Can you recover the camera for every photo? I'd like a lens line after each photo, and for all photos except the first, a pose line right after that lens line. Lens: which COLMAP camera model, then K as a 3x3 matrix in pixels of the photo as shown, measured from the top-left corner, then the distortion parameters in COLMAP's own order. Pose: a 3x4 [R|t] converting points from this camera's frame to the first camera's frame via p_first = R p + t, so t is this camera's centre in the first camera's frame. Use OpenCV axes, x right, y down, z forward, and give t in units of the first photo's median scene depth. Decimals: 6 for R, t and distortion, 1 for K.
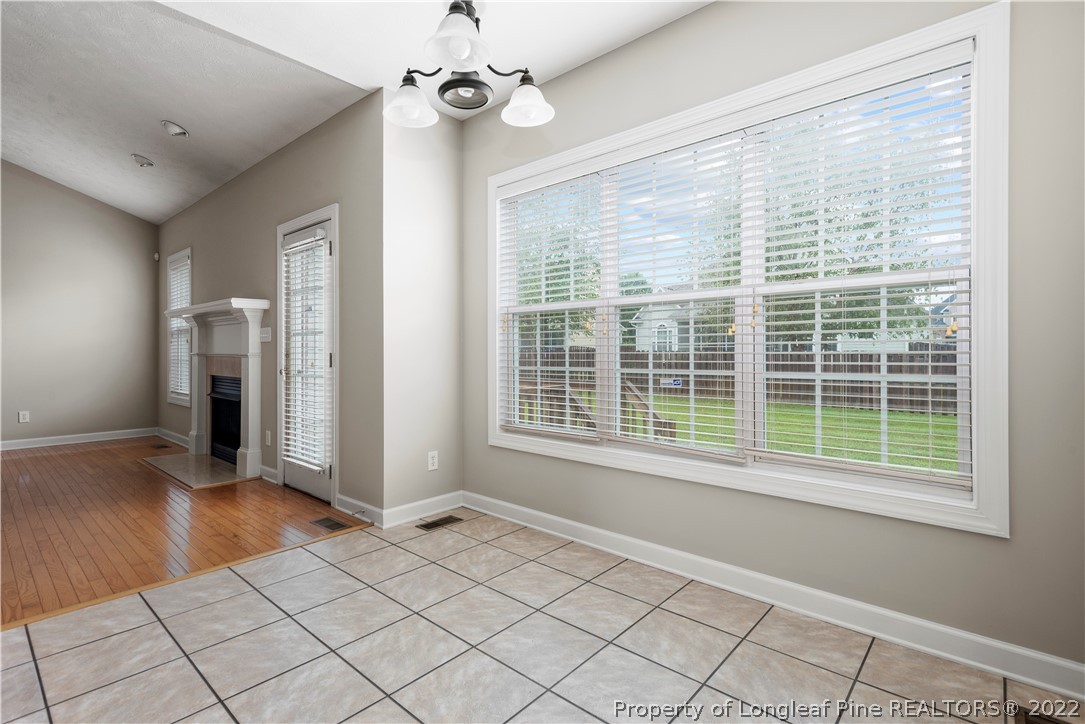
lens RADIAL K [[512.7, 0, 539.9], [0, 512.7, 354.4], [0, 0, 1]] dist [0.005140, -0.000962]
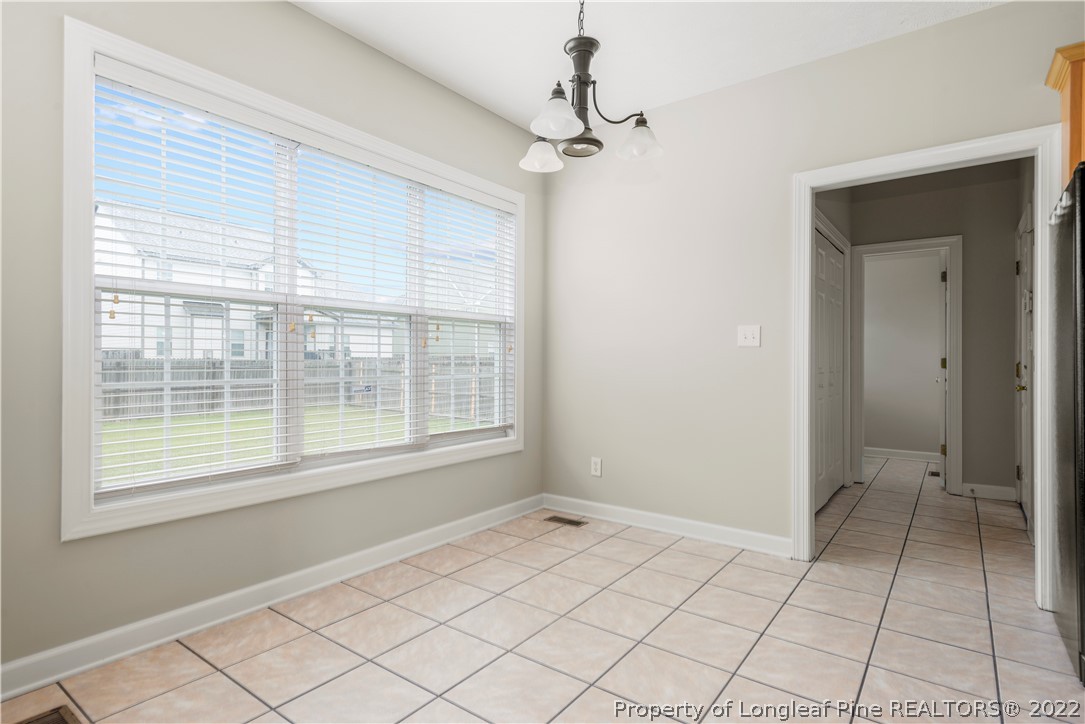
lens RADIAL K [[551.3, 0, 541.3], [0, 551.3, 362.7], [0, 0, 1]] dist [-0.006544, -0.000842]
pose [[-0.094478, -0.002928, 0.995523, -0.843407], [0.000161, 0.999996, 0.002956, -0.000696], [-0.995527, 0.000440, -0.094477, 0.722485]]
